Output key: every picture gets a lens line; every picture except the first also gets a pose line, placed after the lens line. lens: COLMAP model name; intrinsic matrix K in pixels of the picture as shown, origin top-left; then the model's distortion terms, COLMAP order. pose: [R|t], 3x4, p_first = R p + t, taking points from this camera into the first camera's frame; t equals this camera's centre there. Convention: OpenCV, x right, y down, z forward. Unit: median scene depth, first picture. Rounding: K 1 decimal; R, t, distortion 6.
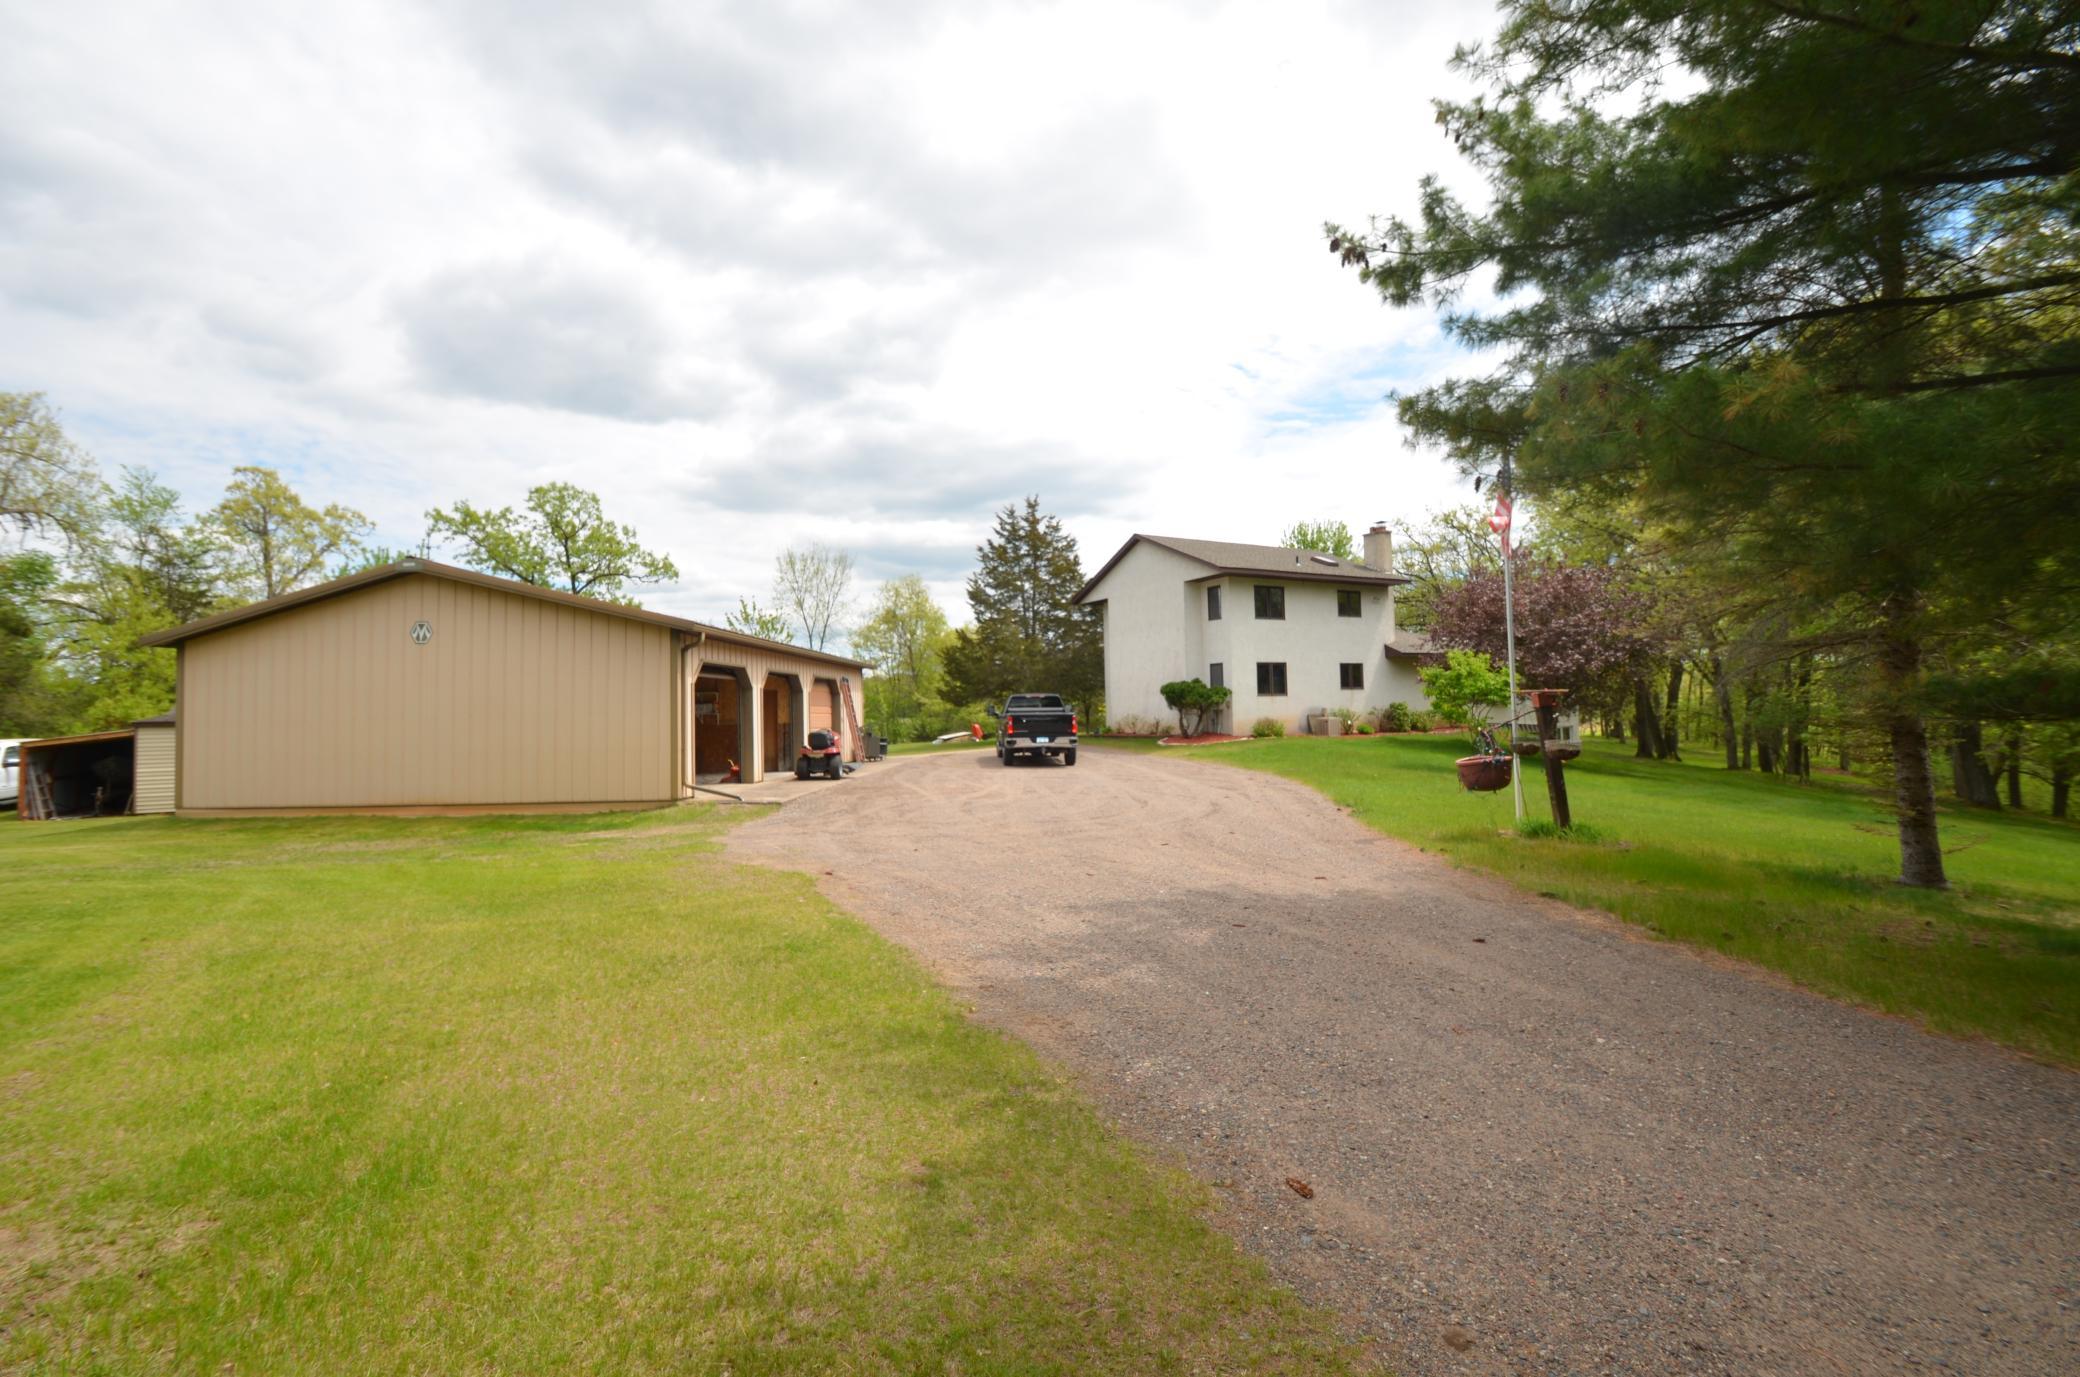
lens RADIAL K [[902.5, 0, 1038.6], [0, 902.5, 686.5], [0, 0, 1]] dist [-0.016913, -0.000673]
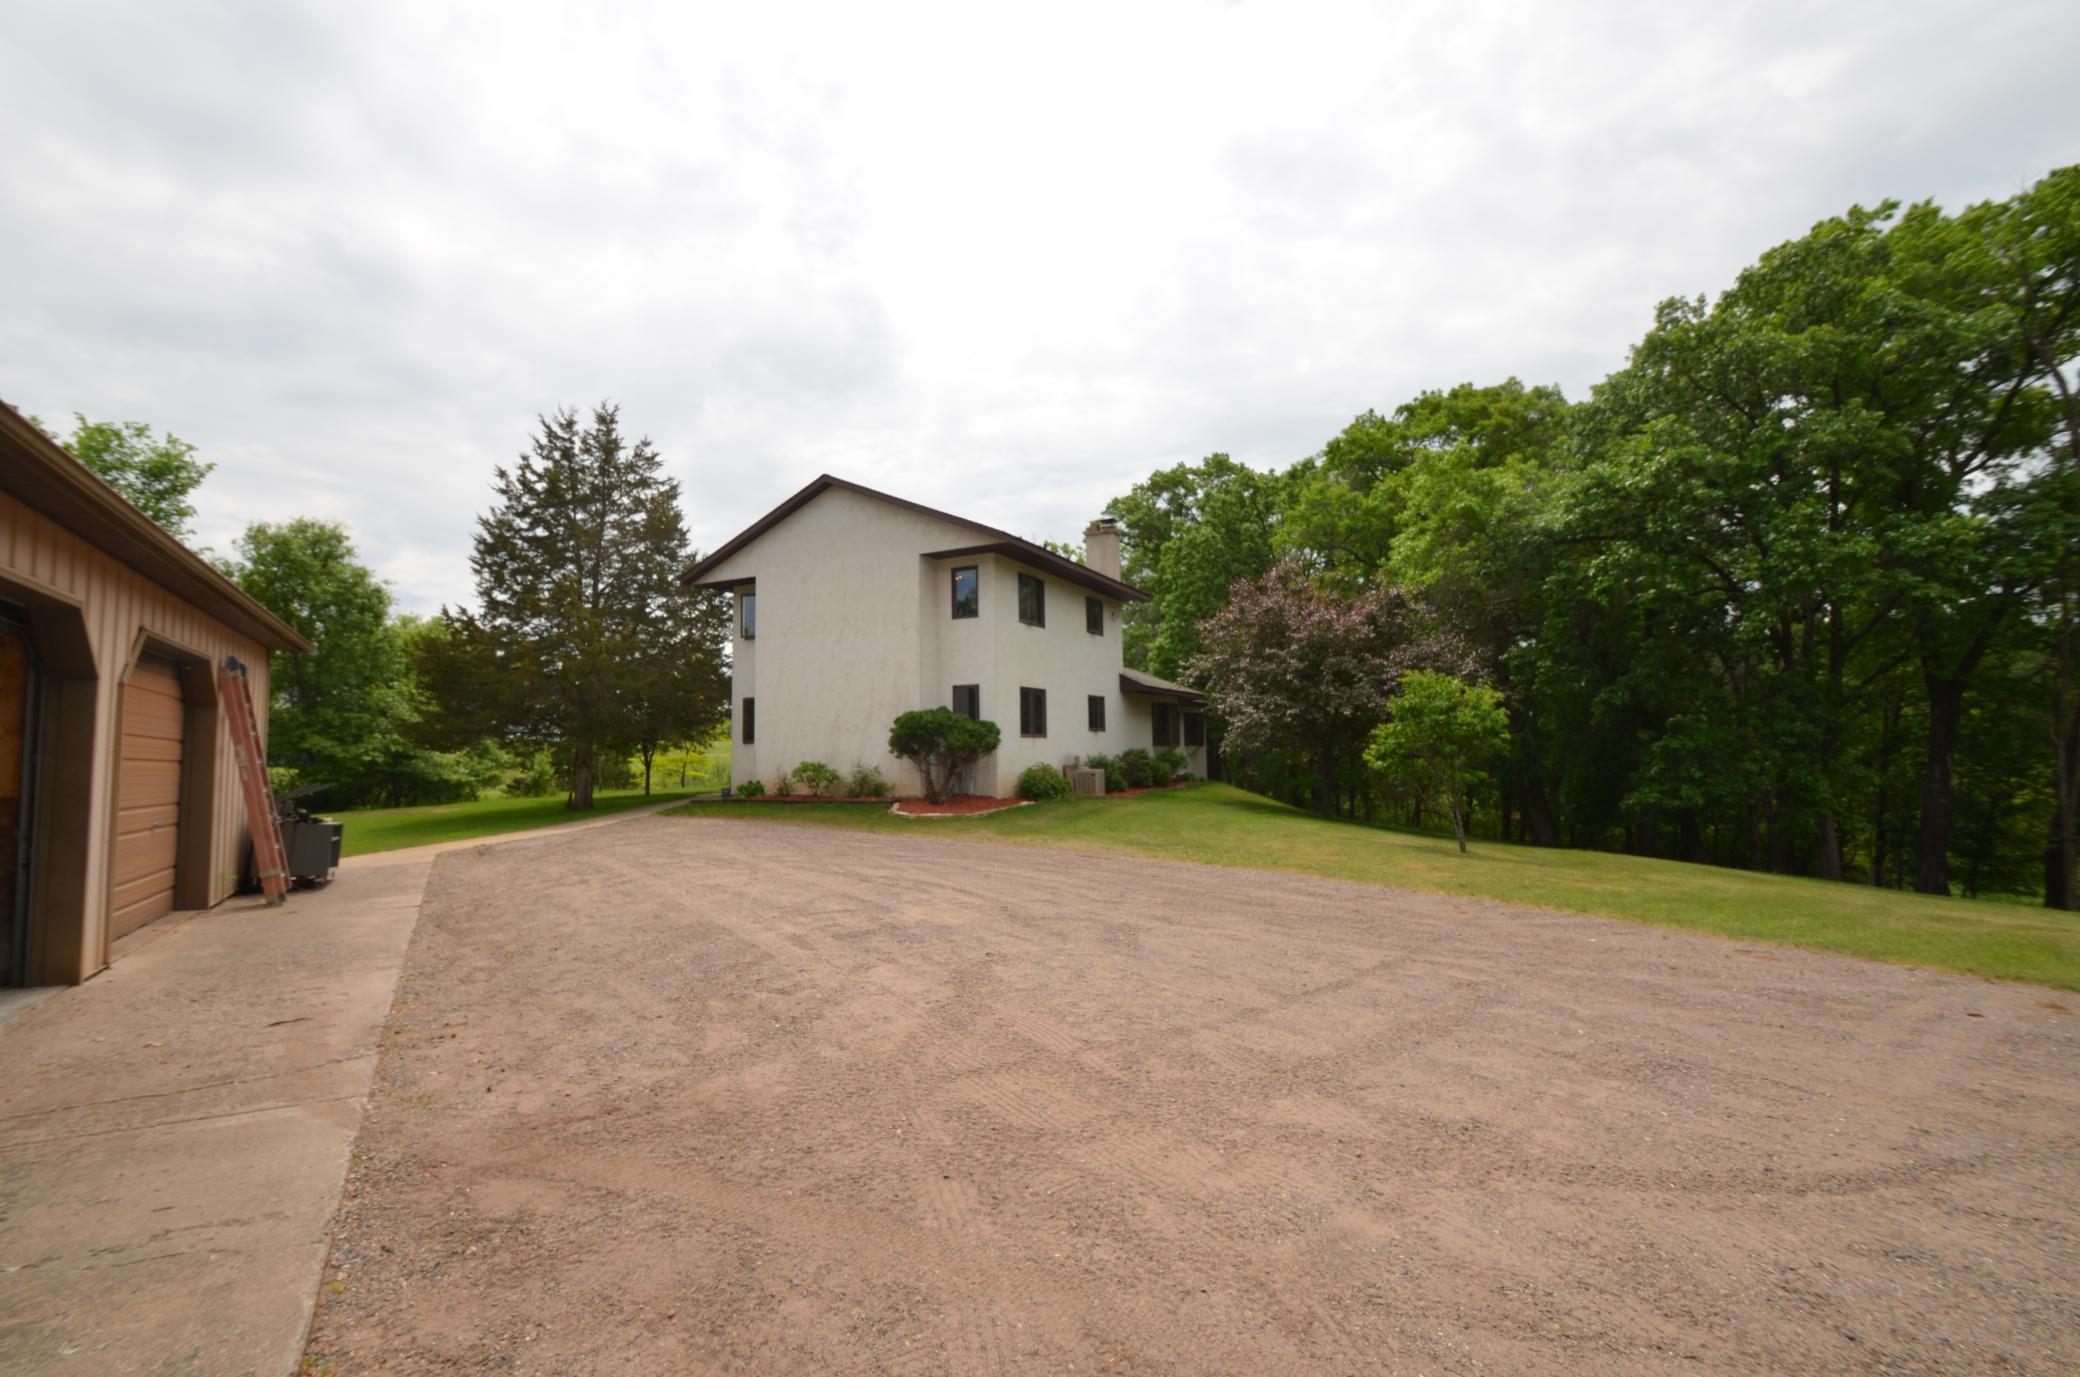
lens RADIAL K [[902.5, 0, 1038.6], [0, 902.5, 686.5], [0, 0, 1]] dist [-0.016913, -0.000673]
pose [[0.820487, 0.045902, 0.569820, -0.127402], [-0.009316, 0.997712, -0.066957, 0.017904], [-0.571590, 0.049629, 0.819037, 0.435876]]
